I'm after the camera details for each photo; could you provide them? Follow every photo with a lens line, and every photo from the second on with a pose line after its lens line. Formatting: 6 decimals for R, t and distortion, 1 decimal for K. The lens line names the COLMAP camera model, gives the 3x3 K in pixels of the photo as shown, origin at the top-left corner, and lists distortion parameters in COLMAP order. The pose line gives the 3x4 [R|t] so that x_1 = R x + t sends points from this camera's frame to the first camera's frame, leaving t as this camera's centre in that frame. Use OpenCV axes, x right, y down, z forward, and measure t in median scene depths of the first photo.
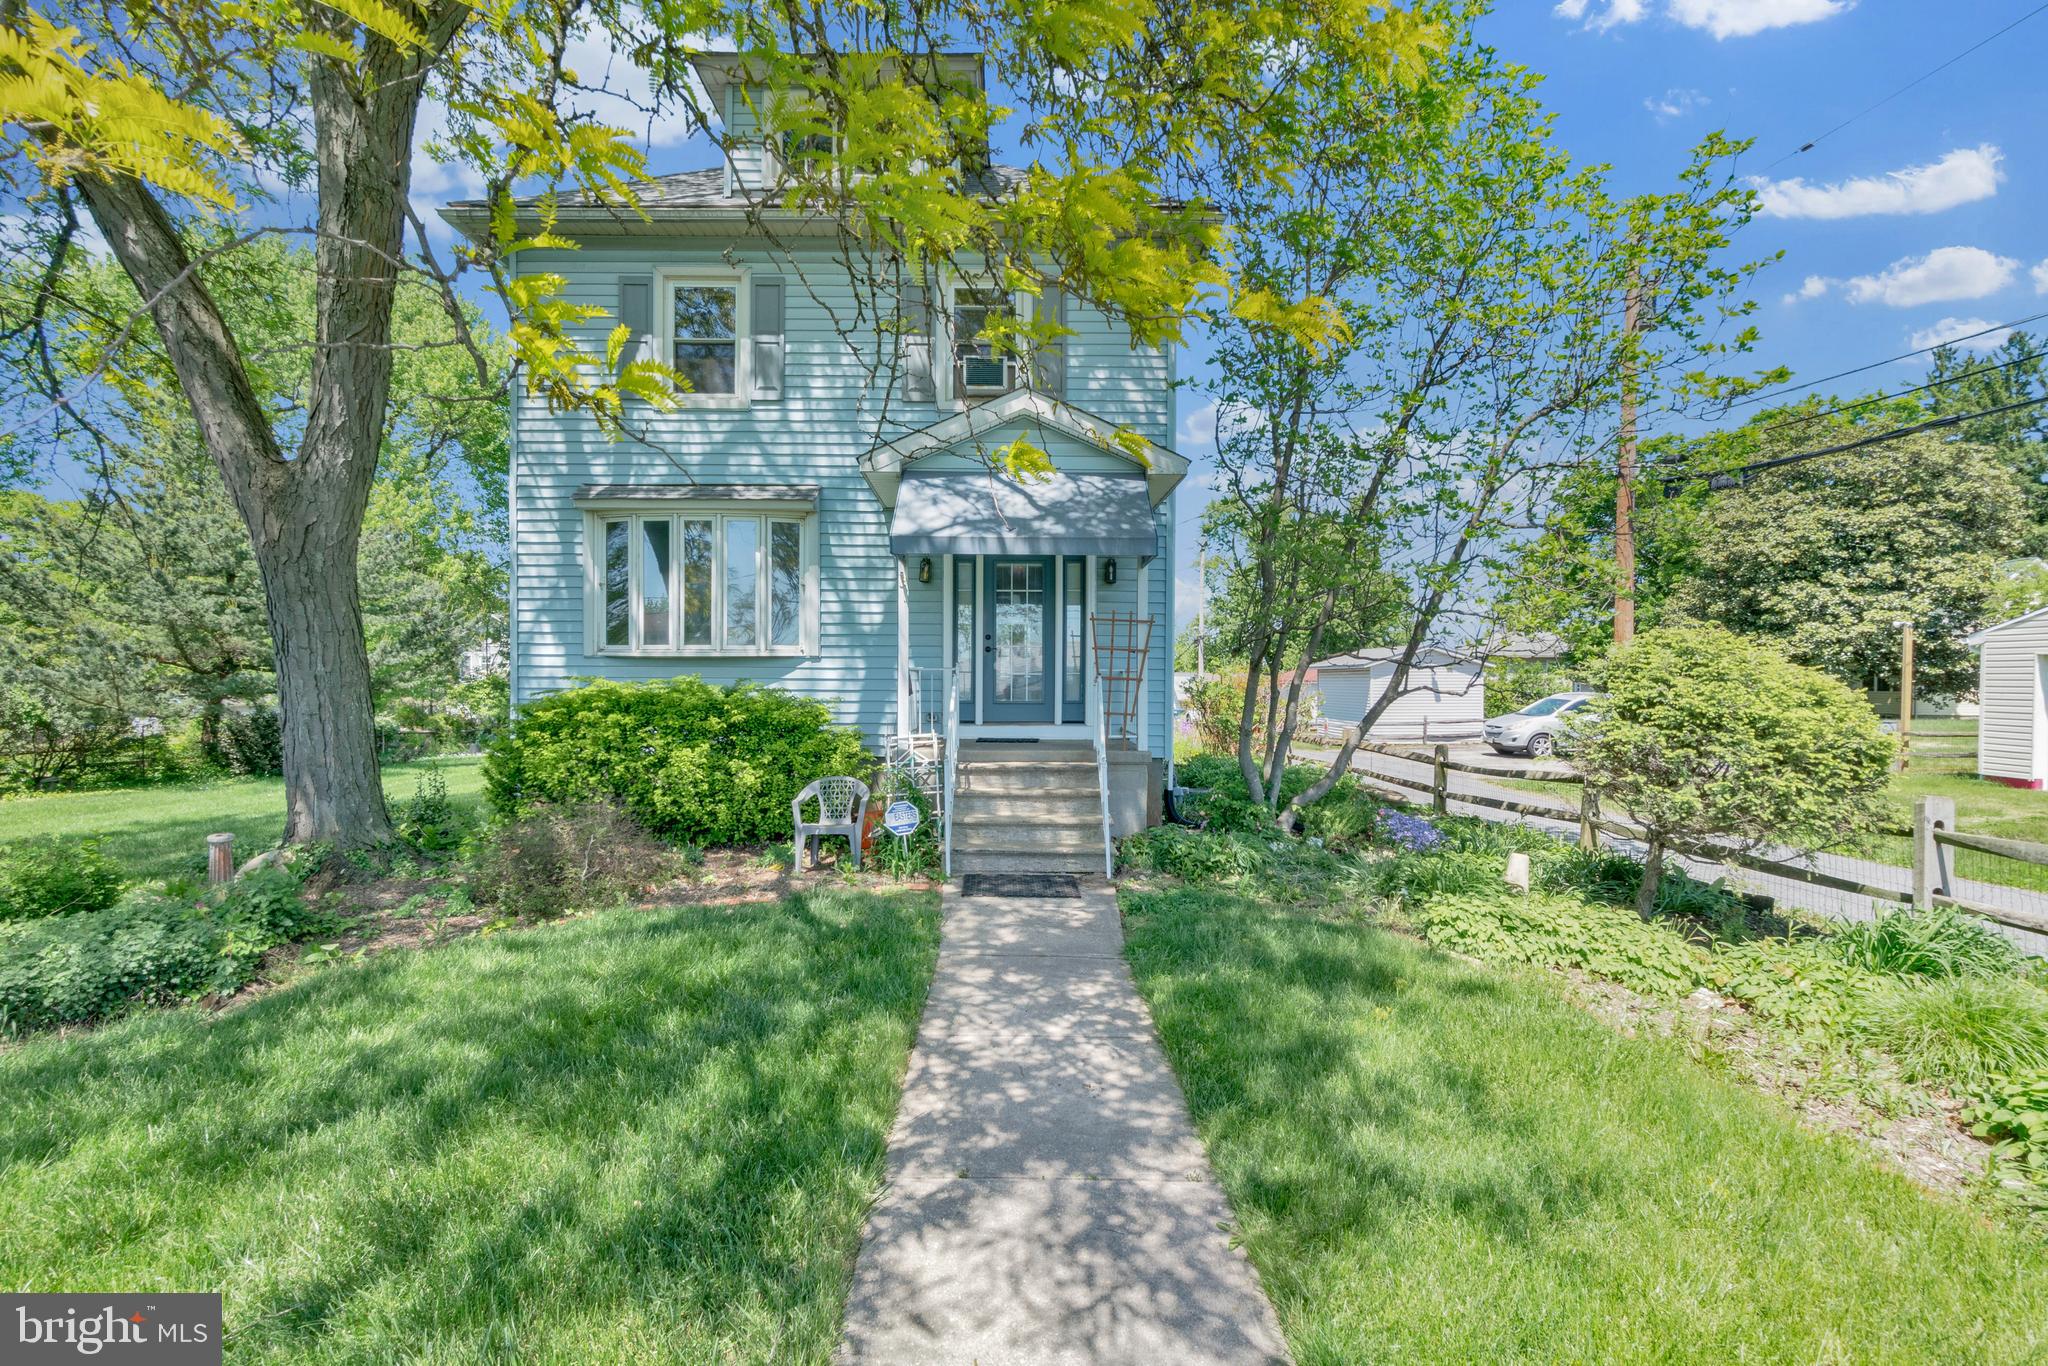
lens RADIAL K [[889.7, 0, 1022.1], [0, 889.7, 680.3], [0, 0, 1]] dist [-0.004726, -0.000266]
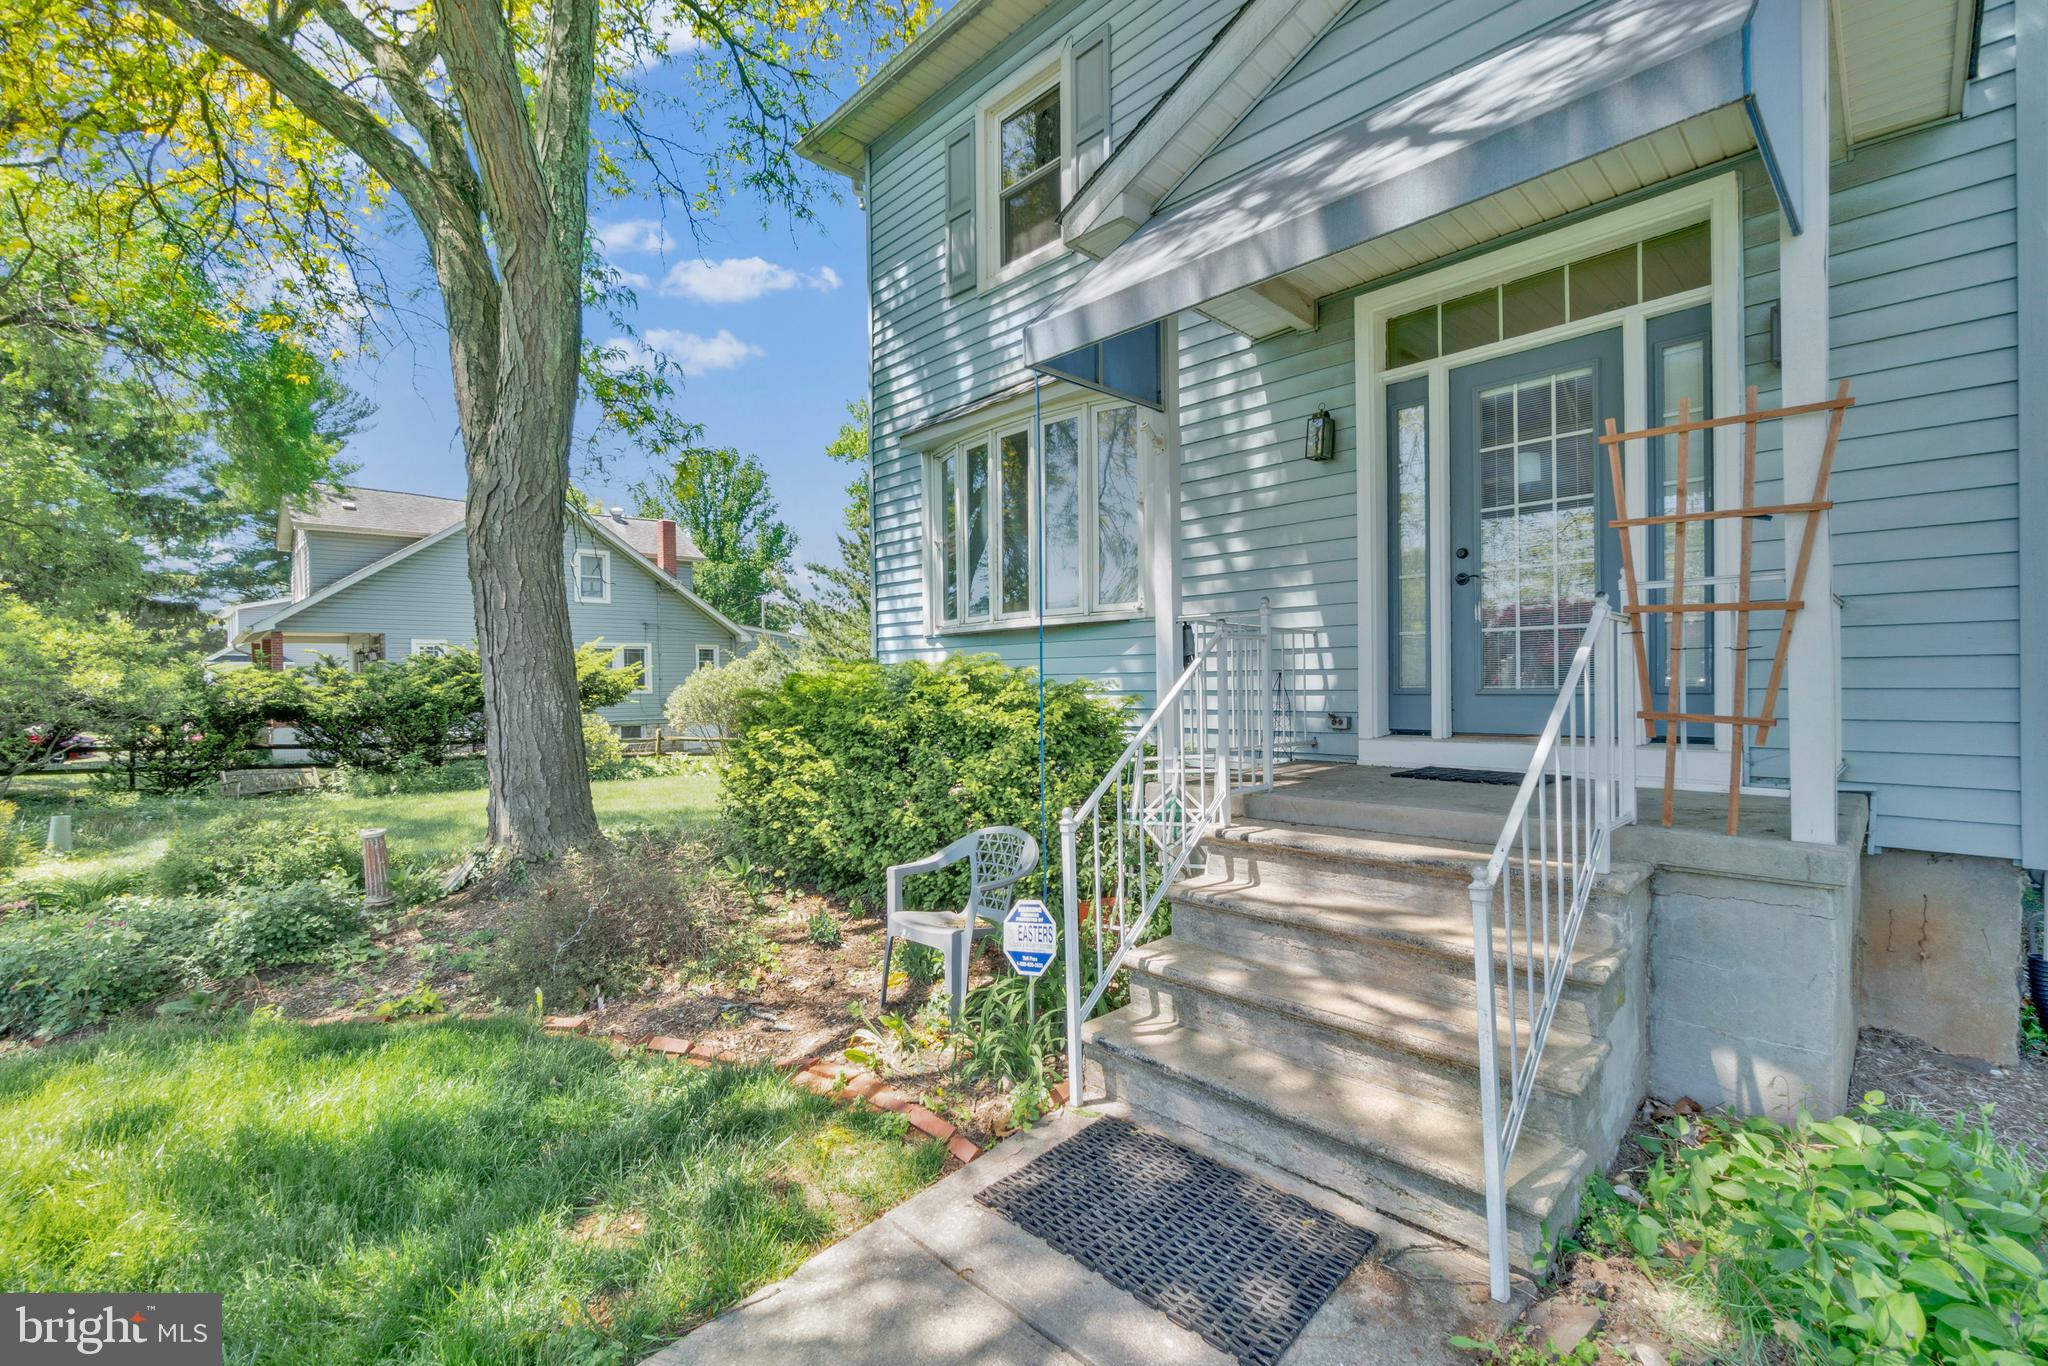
lens RADIAL K [[890.4, 0, 1020.0], [0, 890.4, 689.8], [0, 0, 1]] dist [-0.004312, 0.000635]
pose [[0.662372, -0.007454, -0.749138, 0.159967], [0.009829, 0.999951, -0.001259, 0.021272], [0.749110, -0.006529, 0.662413, 0.534026]]
